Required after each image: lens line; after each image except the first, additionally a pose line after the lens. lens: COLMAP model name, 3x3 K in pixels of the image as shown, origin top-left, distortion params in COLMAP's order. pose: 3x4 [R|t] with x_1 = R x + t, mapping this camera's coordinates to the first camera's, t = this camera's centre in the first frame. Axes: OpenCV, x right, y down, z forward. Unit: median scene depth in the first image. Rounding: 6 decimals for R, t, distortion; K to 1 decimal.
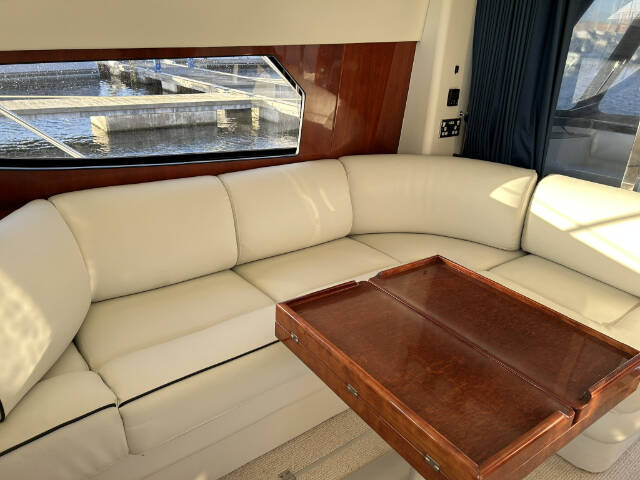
lens RADIAL K [[475.1, 0, 320.3], [0, 475.1, 243.5], [0, 0, 1]] dist [0.034841, -0.005649]
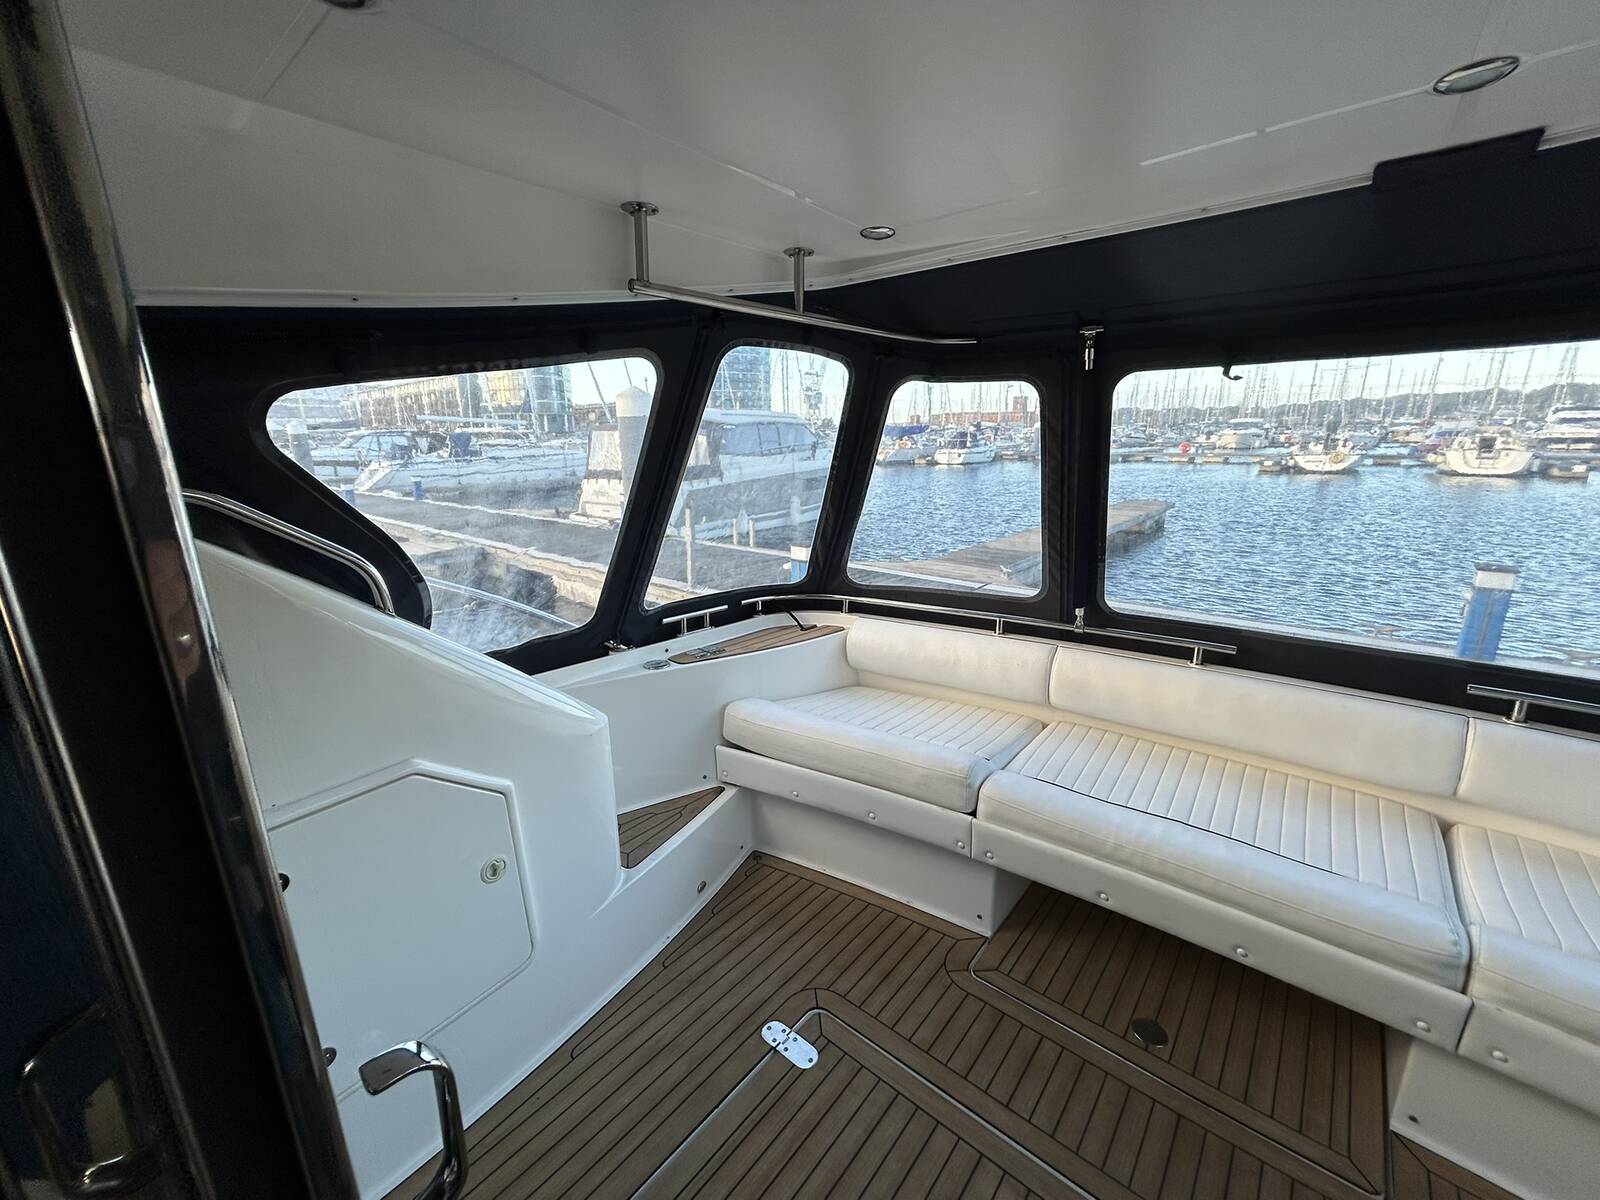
lens RADIAL K [[640.5, 0, 797.7], [0, 640.5, 603.5], [0, 0, 1]] dist [-0.000440, 0.000034]
pose [[0.975481, -0.103959, 0.193985, 0.562911], [0.133961, 0.979788, -0.148561, -0.227872], [-0.174620, 0.170905, 0.969690, 0.497915]]
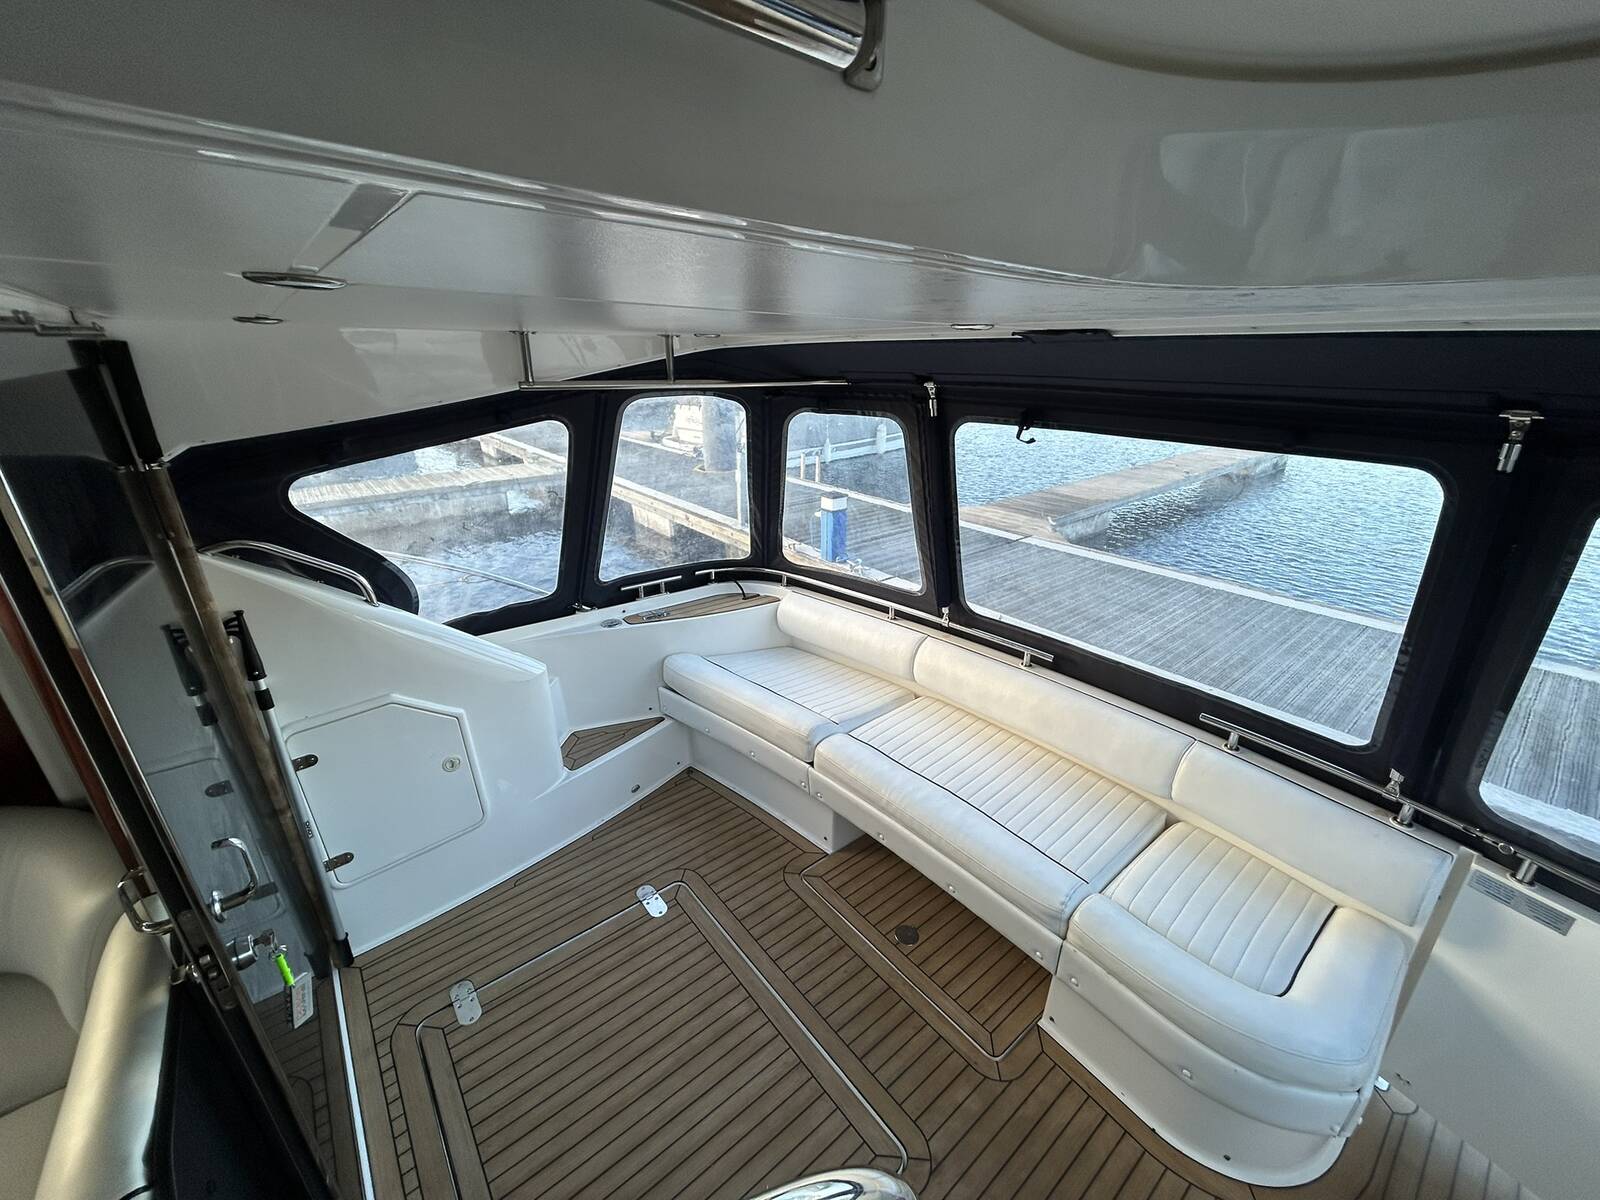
lens RADIAL K [[633.7, 0, 798.1], [0, 633.7, 605.2], [0, 0, 1]] dist [-0.000856, 0.000160]
pose [[0.998723, -0.048773, 0.013160, 0.842025], [0.049117, 0.998421, -0.027247, -0.284017], [-0.011811, 0.027859, 0.999542, 0.268703]]
